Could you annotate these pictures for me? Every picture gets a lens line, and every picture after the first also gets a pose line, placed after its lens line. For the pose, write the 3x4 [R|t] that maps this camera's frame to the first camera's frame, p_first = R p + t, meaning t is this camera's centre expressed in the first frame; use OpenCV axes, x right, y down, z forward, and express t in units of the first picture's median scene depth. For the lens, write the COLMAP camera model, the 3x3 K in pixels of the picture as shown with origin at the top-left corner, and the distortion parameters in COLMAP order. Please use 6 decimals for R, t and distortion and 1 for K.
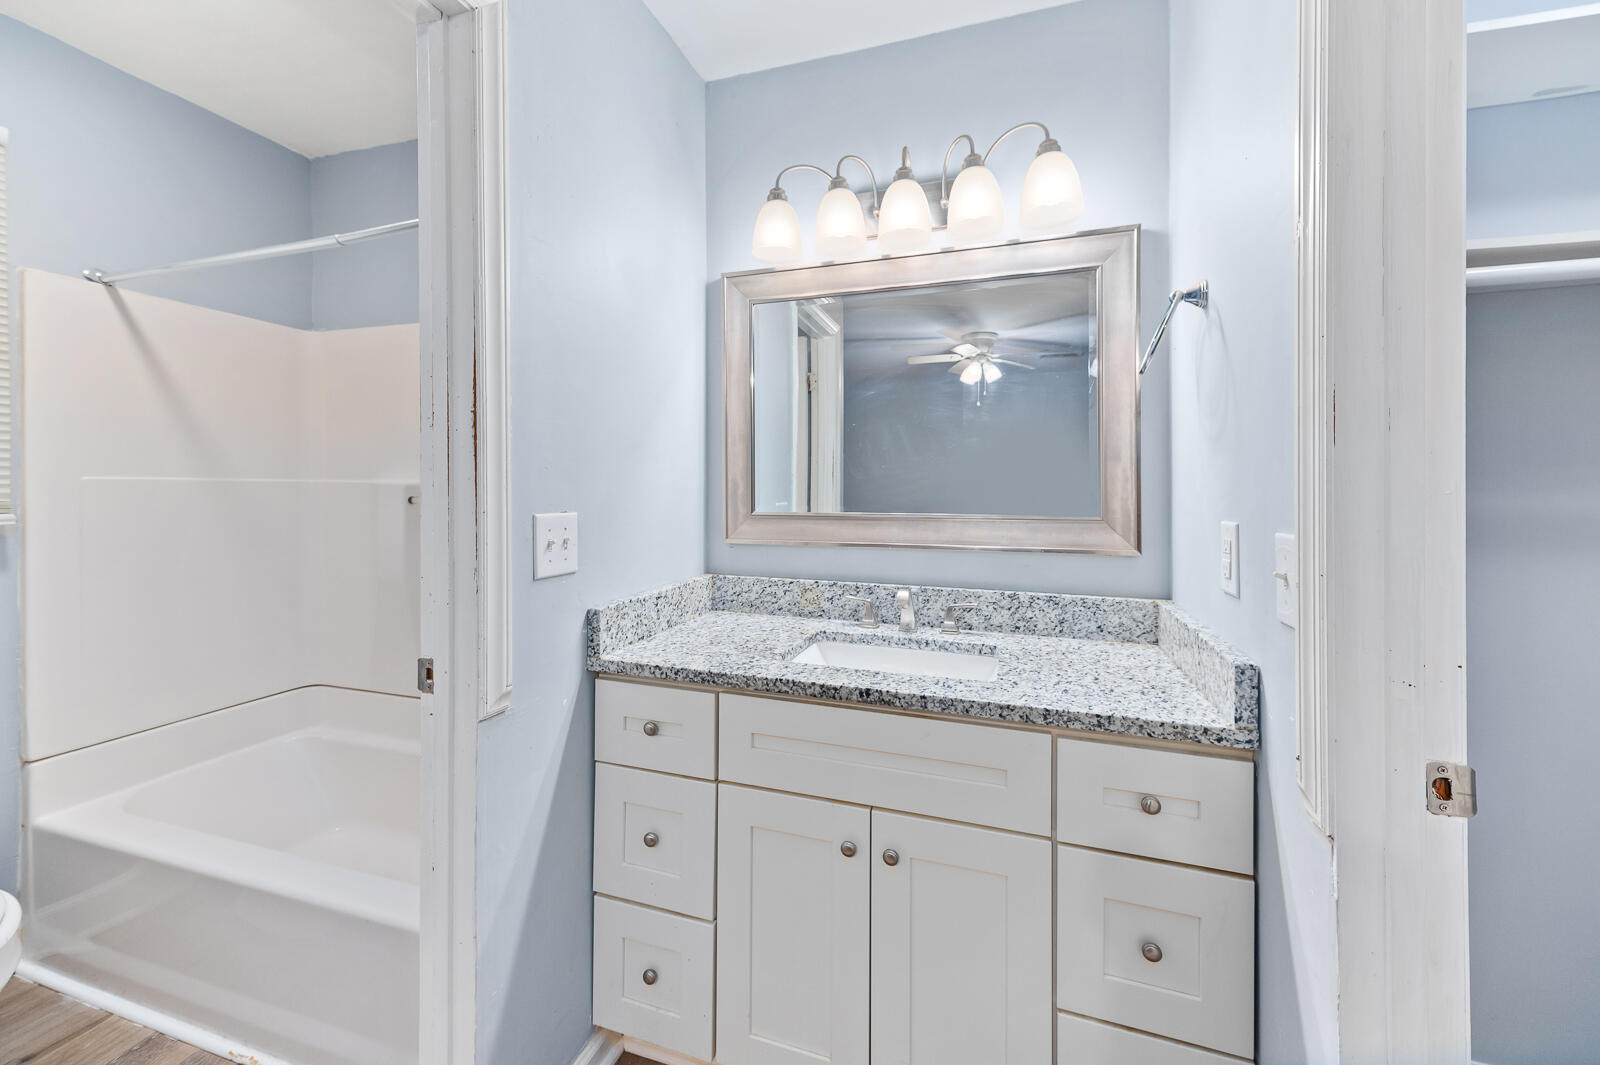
lens RADIAL K [[661.8, 0, 797.6], [0, 661.8, 499.8], [0, 0, 1]] dist [0.000474, -0.000298]
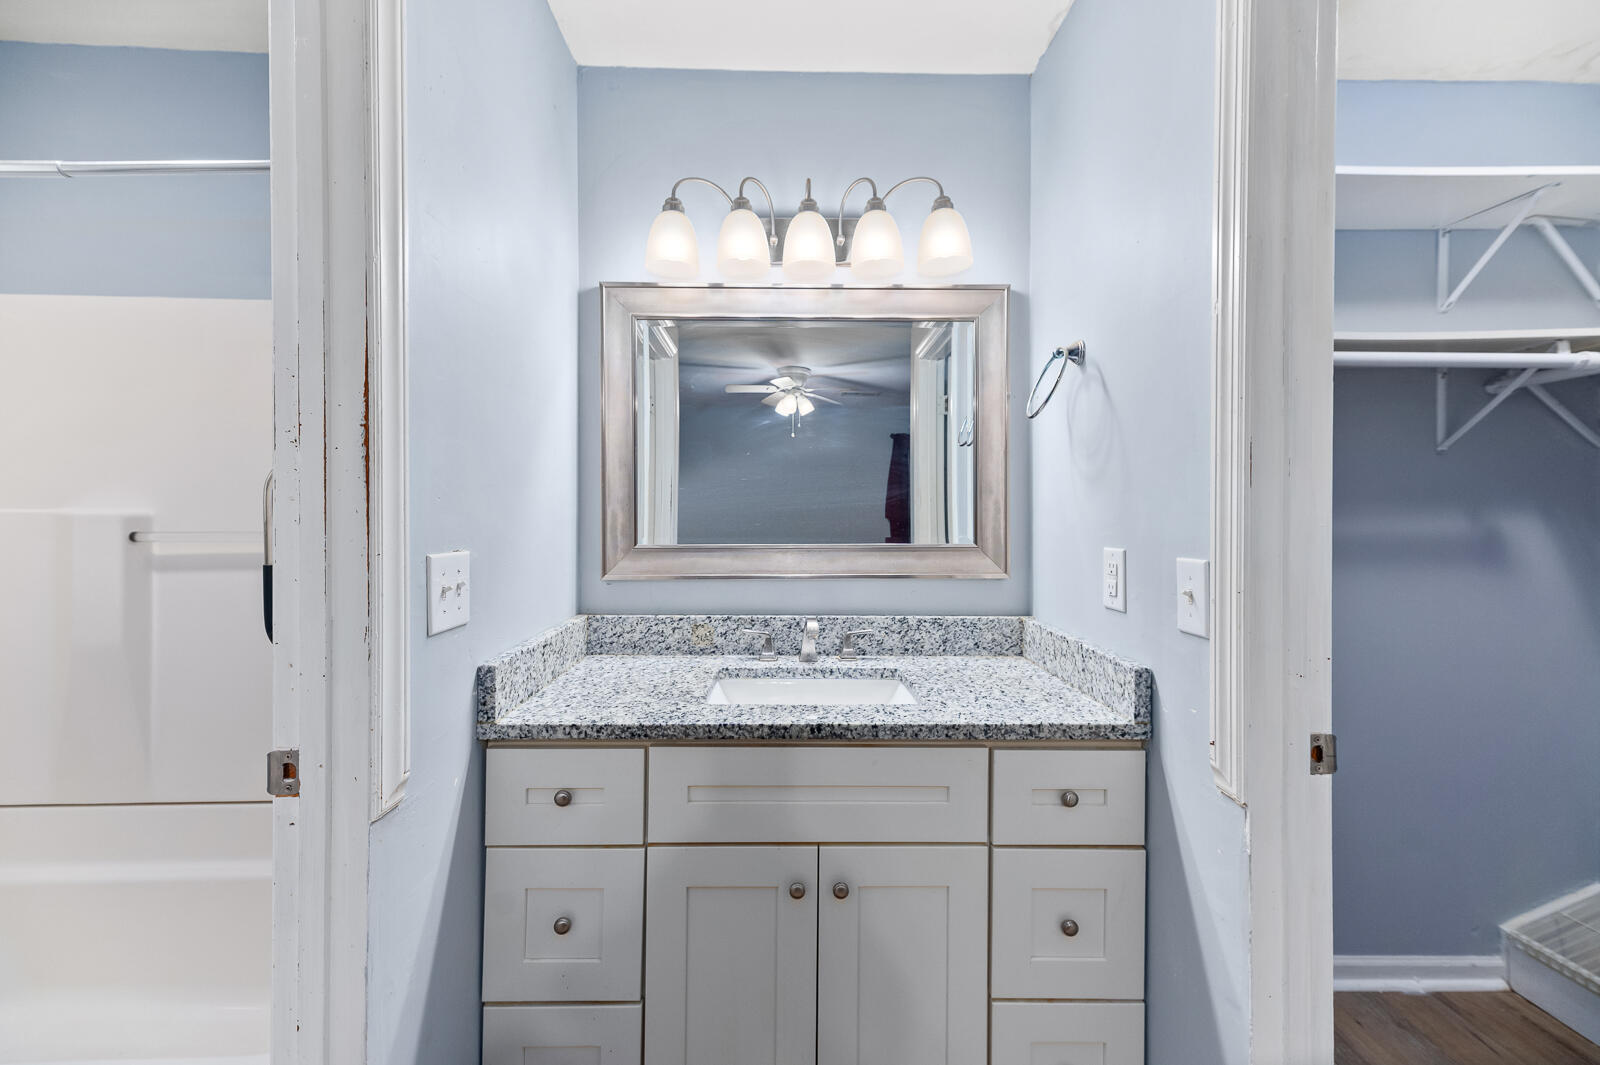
lens RADIAL K [[657.2, 0, 800.9], [0, 657.2, 526.8], [0, 0, 1]] dist [0.002958, 0.000202]
pose [[0.936515, -0.008092, 0.350535, -0.227816], [0.007777, 0.999967, 0.002307, -0.009829], [-0.350542, 0.000565, 0.936547, 0.080525]]
